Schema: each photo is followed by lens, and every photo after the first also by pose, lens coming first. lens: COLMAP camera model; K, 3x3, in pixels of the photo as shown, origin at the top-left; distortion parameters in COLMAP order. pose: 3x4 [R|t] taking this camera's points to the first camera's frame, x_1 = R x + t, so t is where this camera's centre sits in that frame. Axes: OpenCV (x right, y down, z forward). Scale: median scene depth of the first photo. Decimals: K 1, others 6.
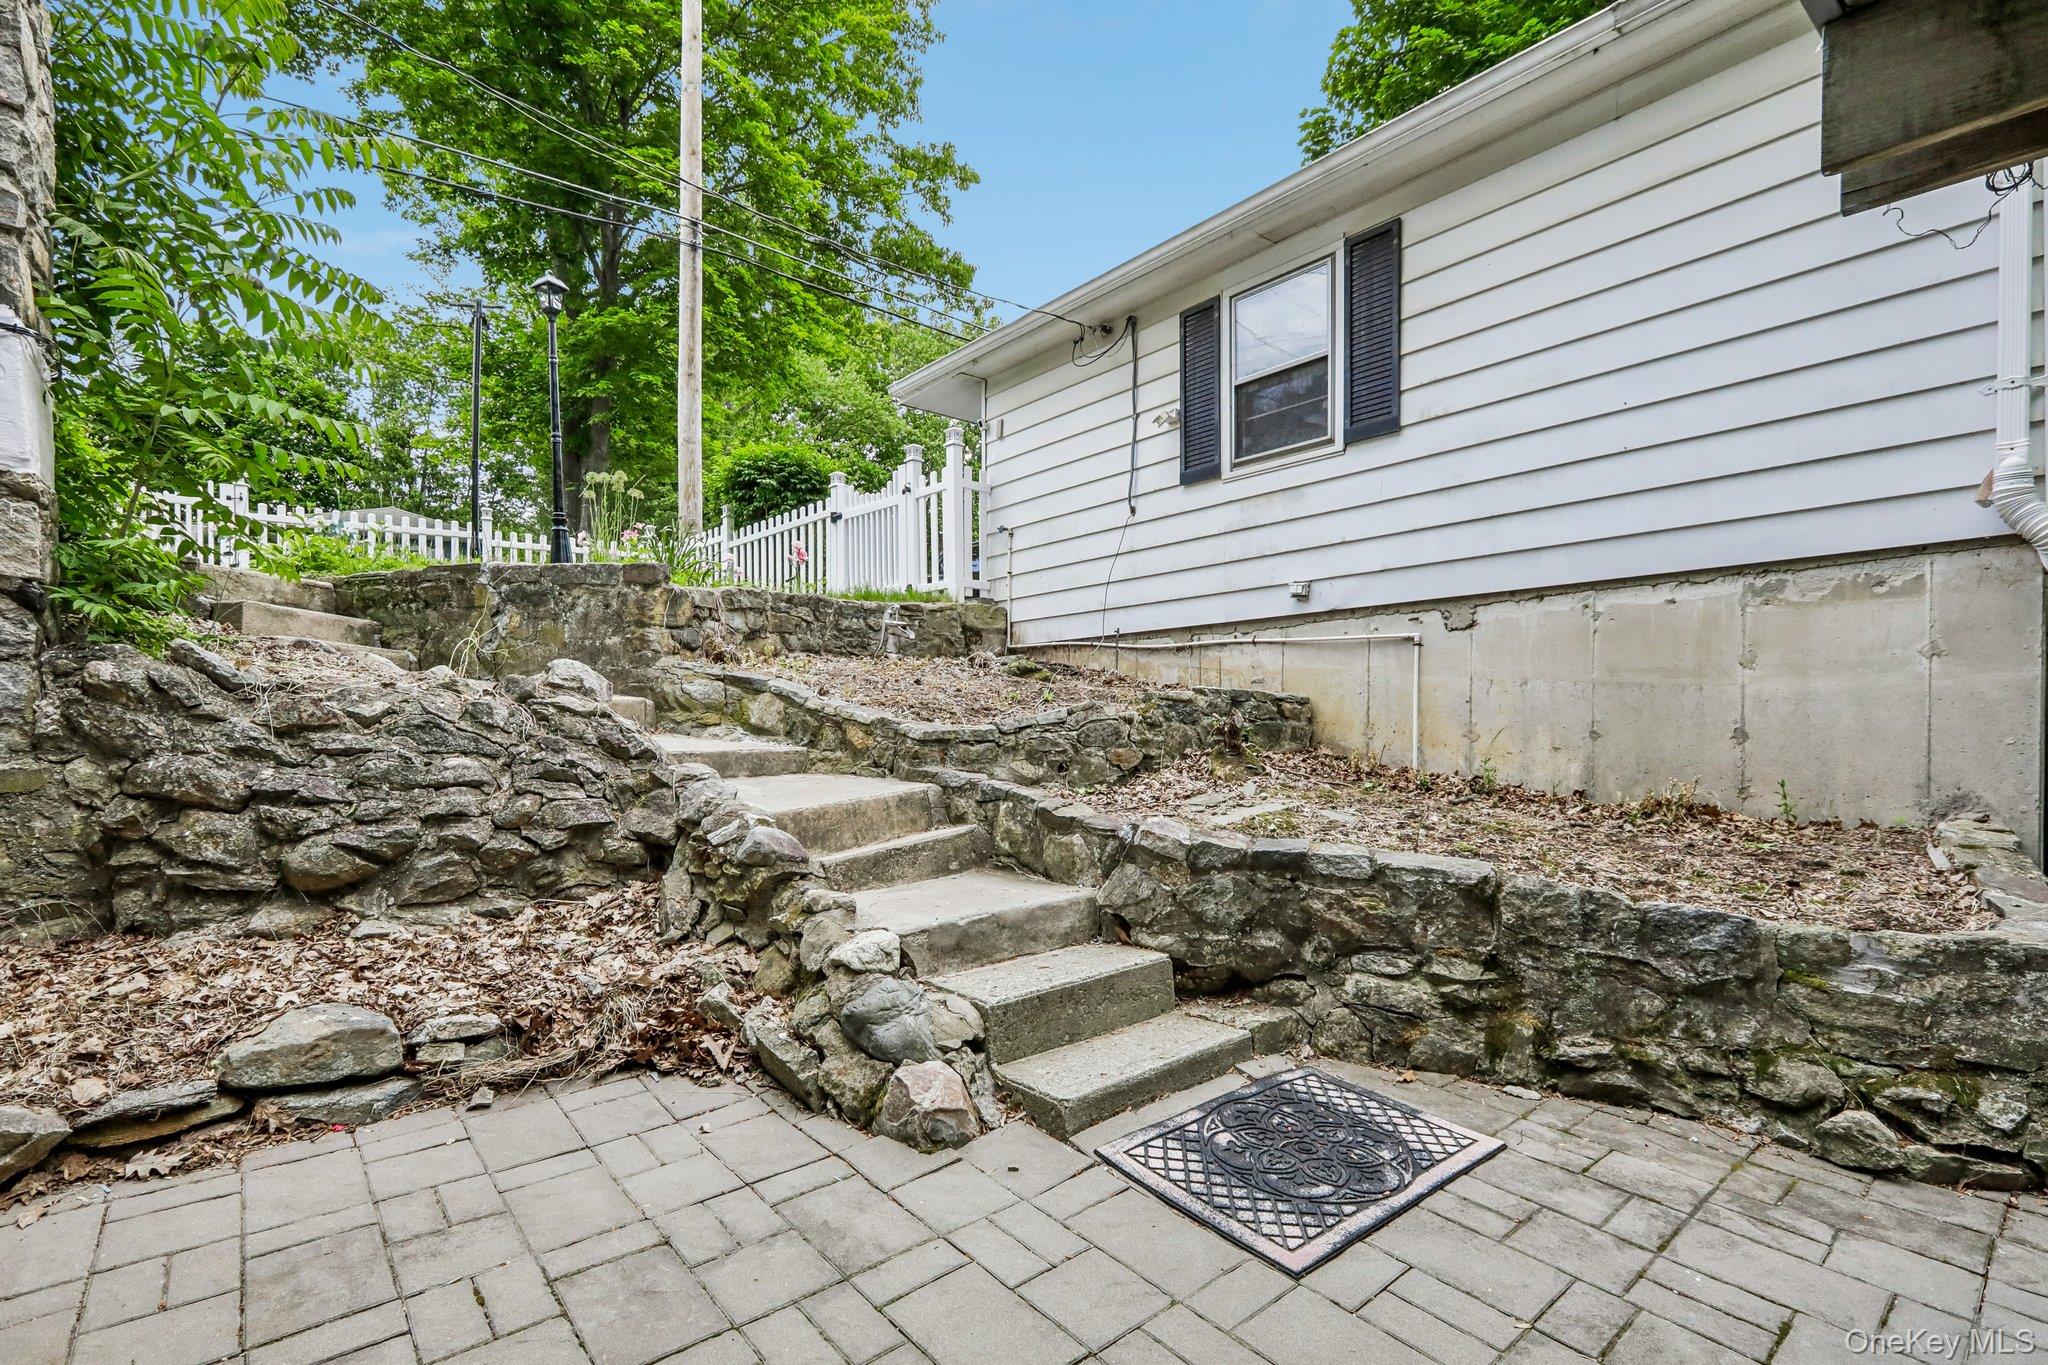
lens RADIAL K [[937.2, 0, 1028.7], [0, 937.2, 741.3], [0, 0, 1]] dist [-0.001782, 0.002575]
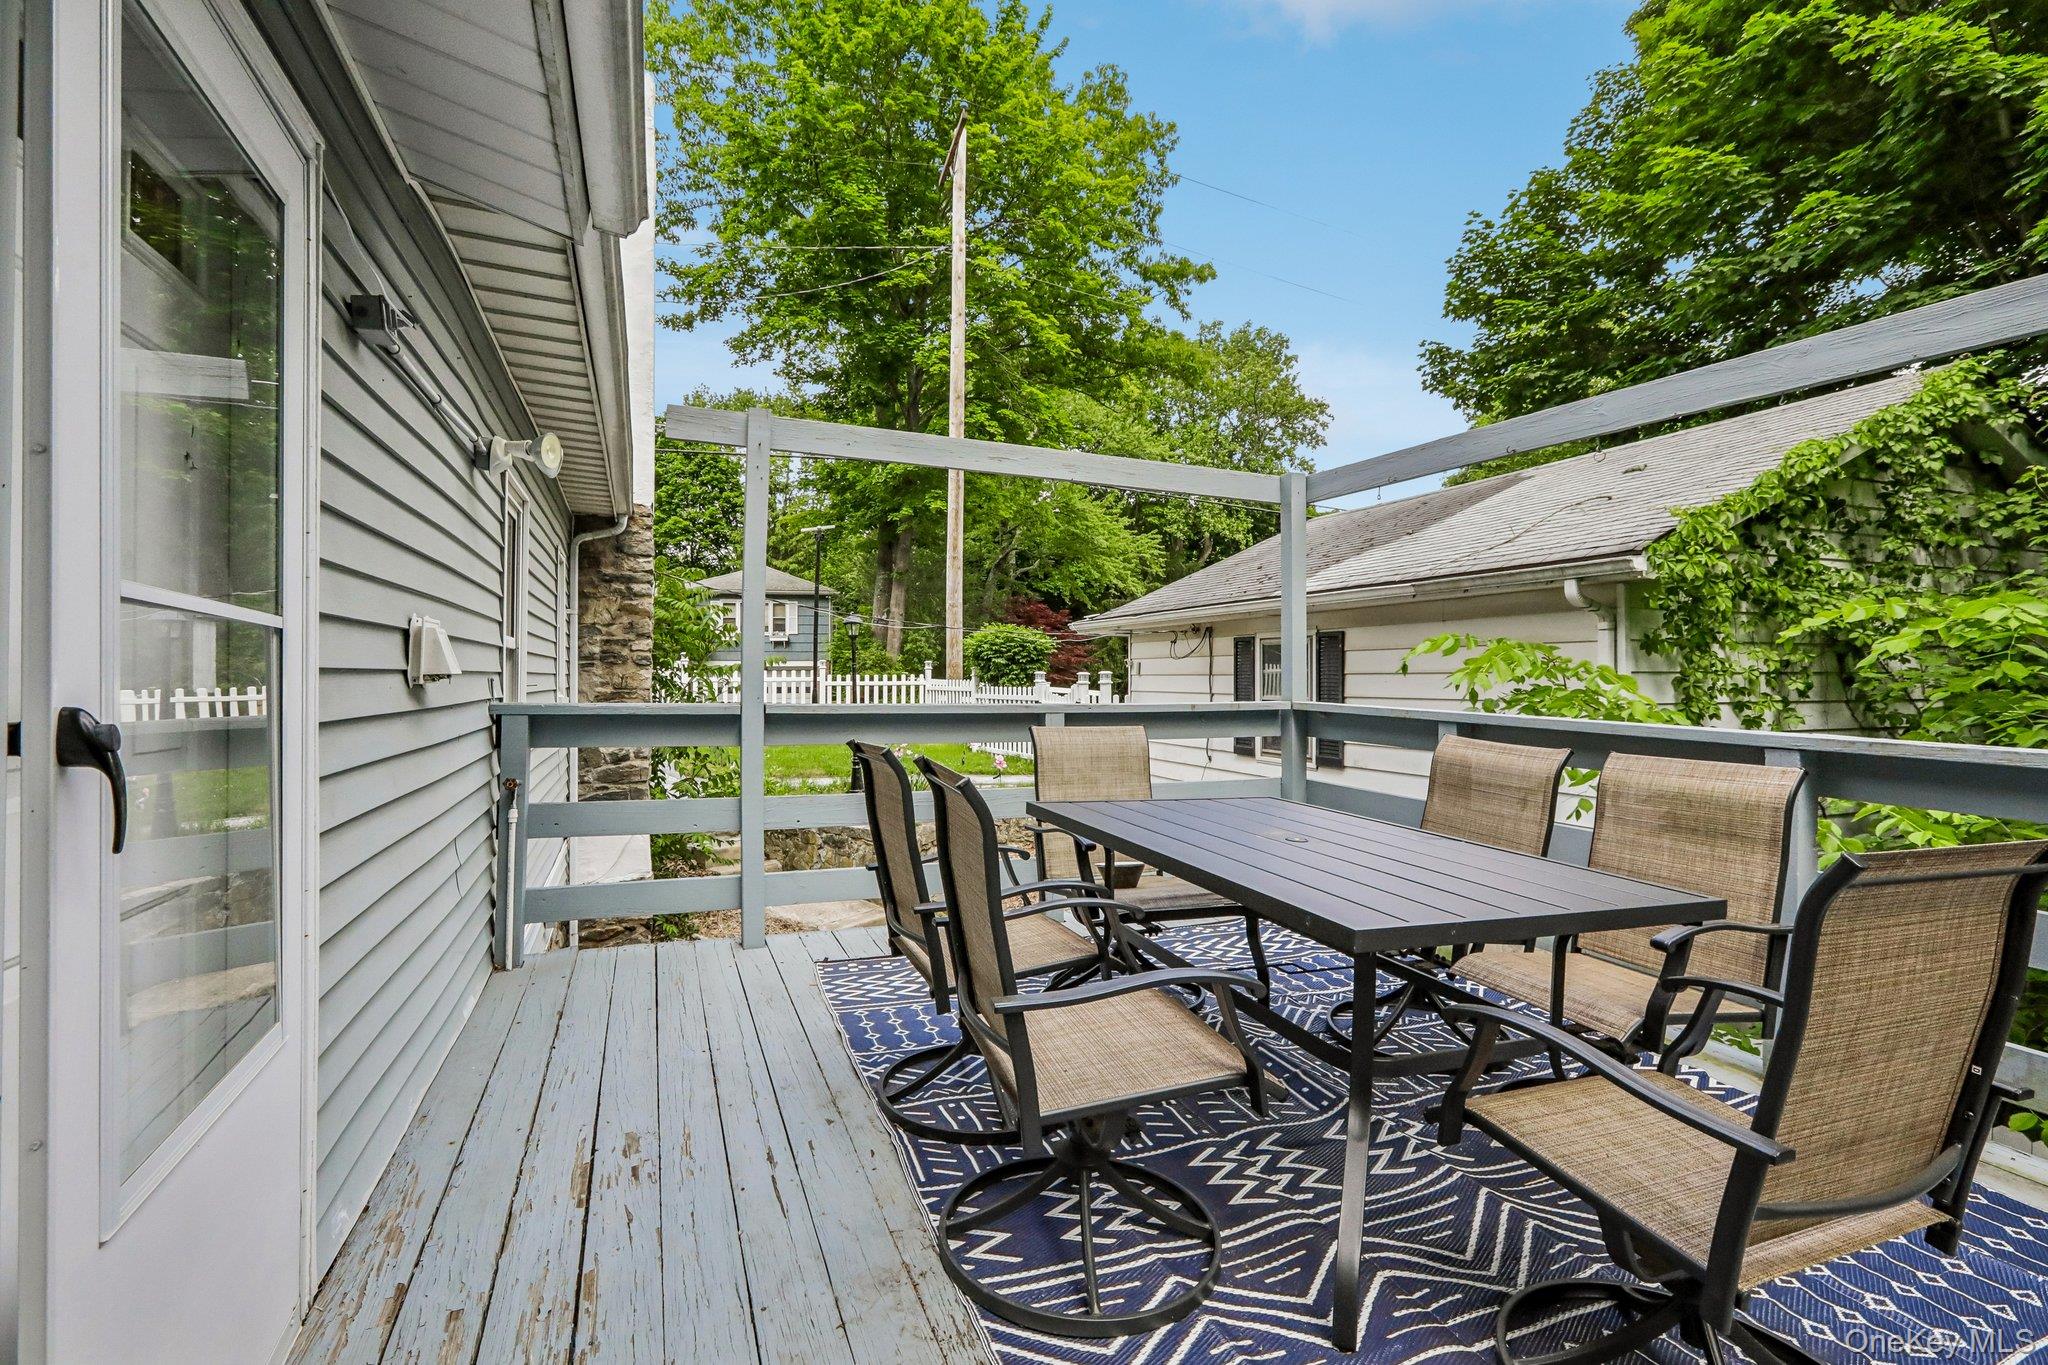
lens RADIAL K [[937.2, 0, 1029.7], [0, 937.2, 671.4], [0, 0, 1]] dist [-0.001782, 0.002575]
pose [[0.951165, 0.004035, -0.308657, 0.585404], [-0.008812, 0.999862, -0.014087, -0.714556], [0.308558, 0.016119, 0.951069, -0.942276]]
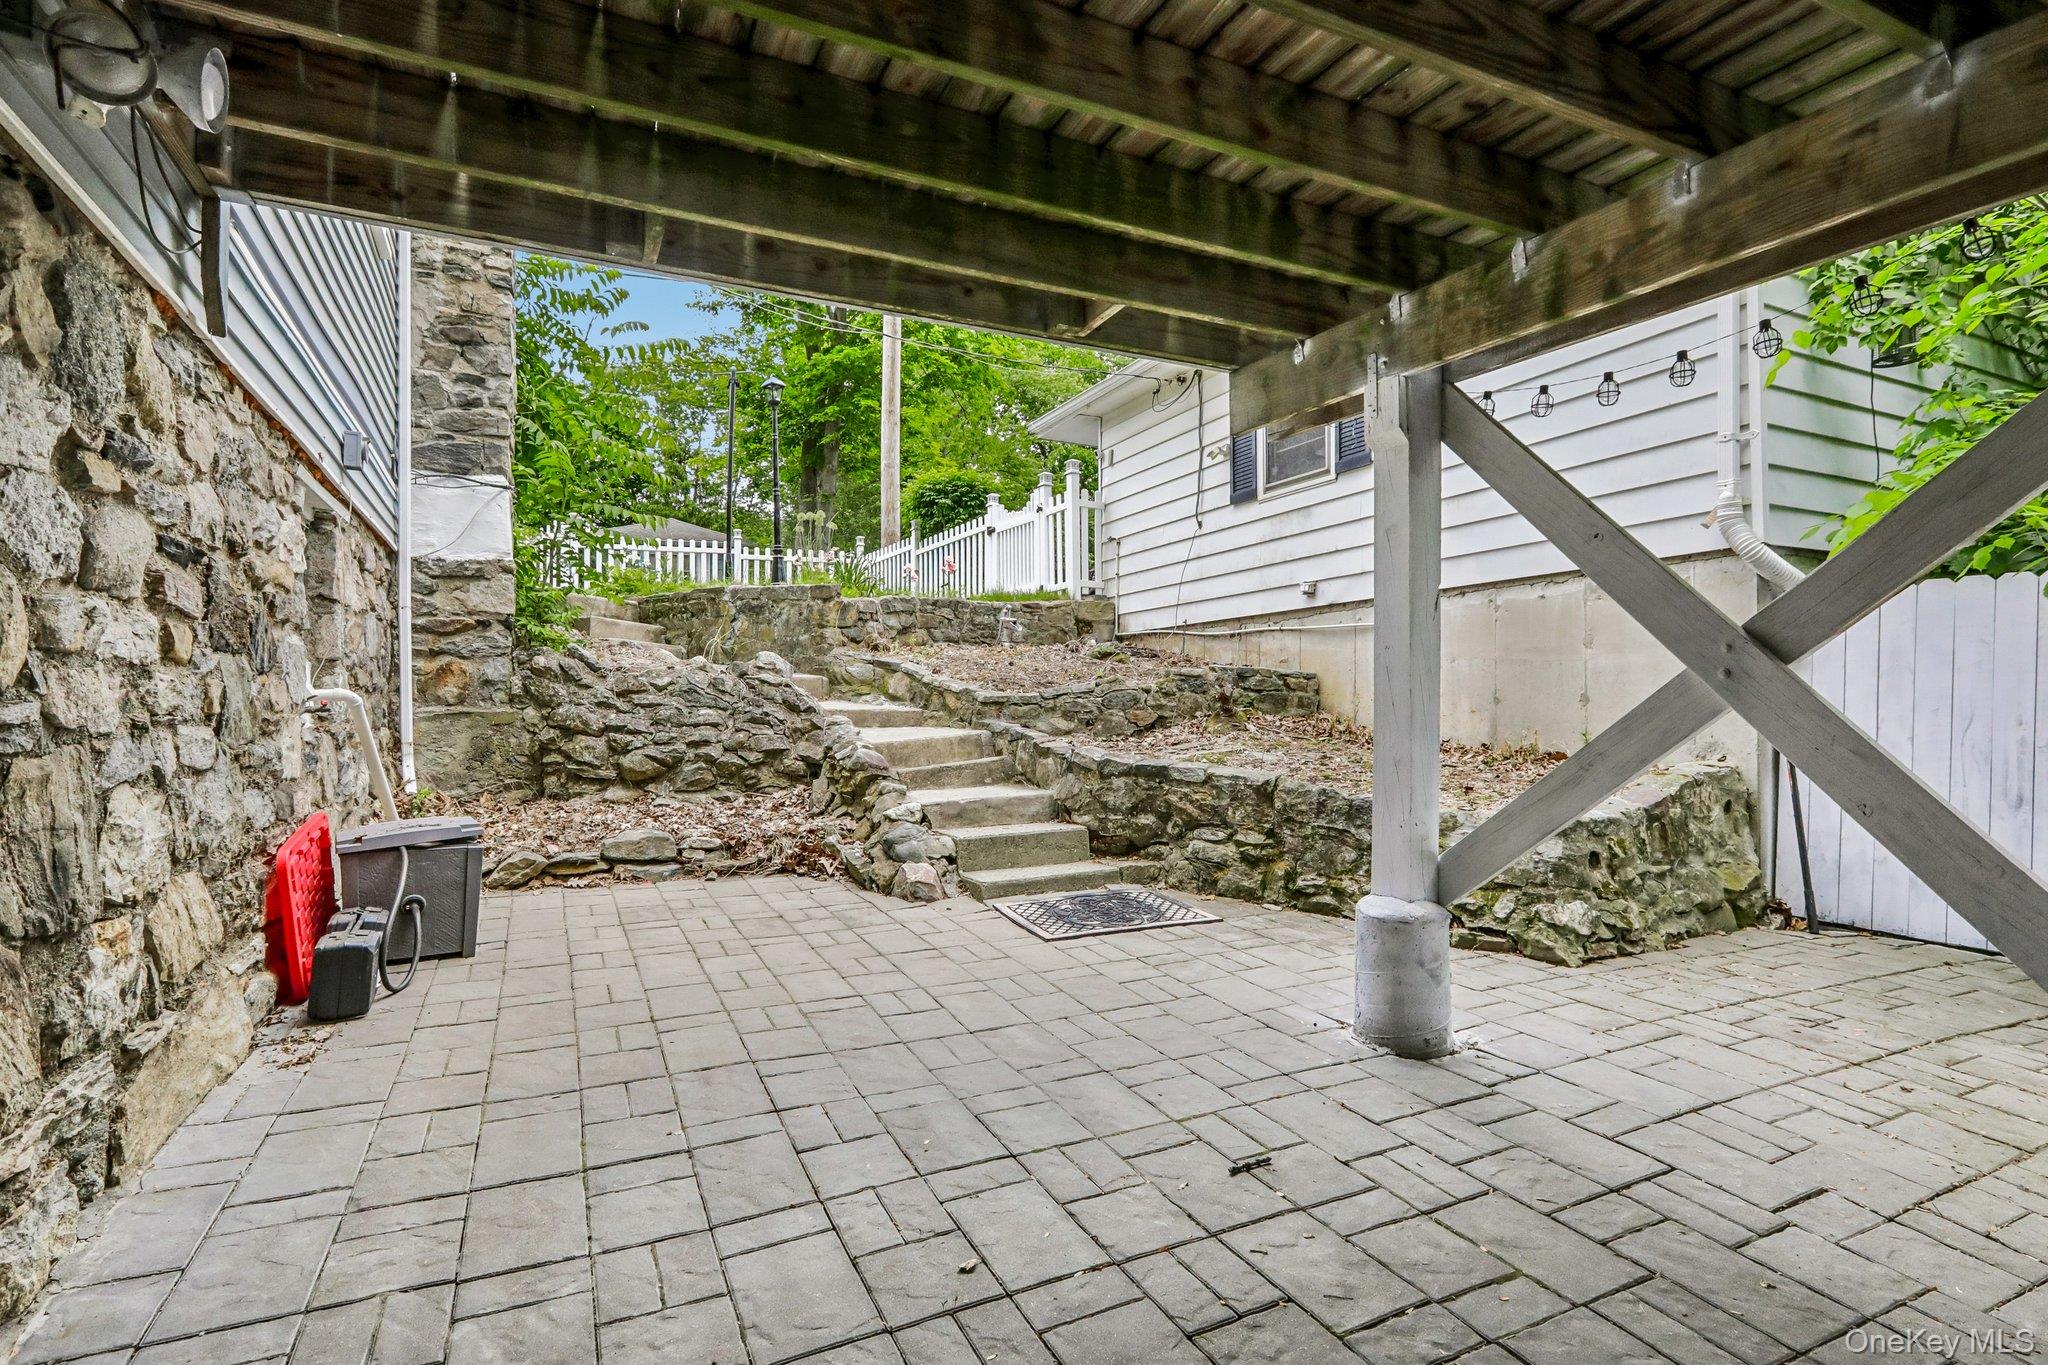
lens RADIAL K [[980.8, 0, 1030.7], [0, 980.8, 716.1], [0, 0, 1]] dist [-0.006609, 0.000944]
pose [[0.970759, 0.004525, -0.240013, 0.411740], [-0.007190, 0.999922, -0.010229, 0.044472], [0.239948, 0.011655, 0.970716, -0.619219]]
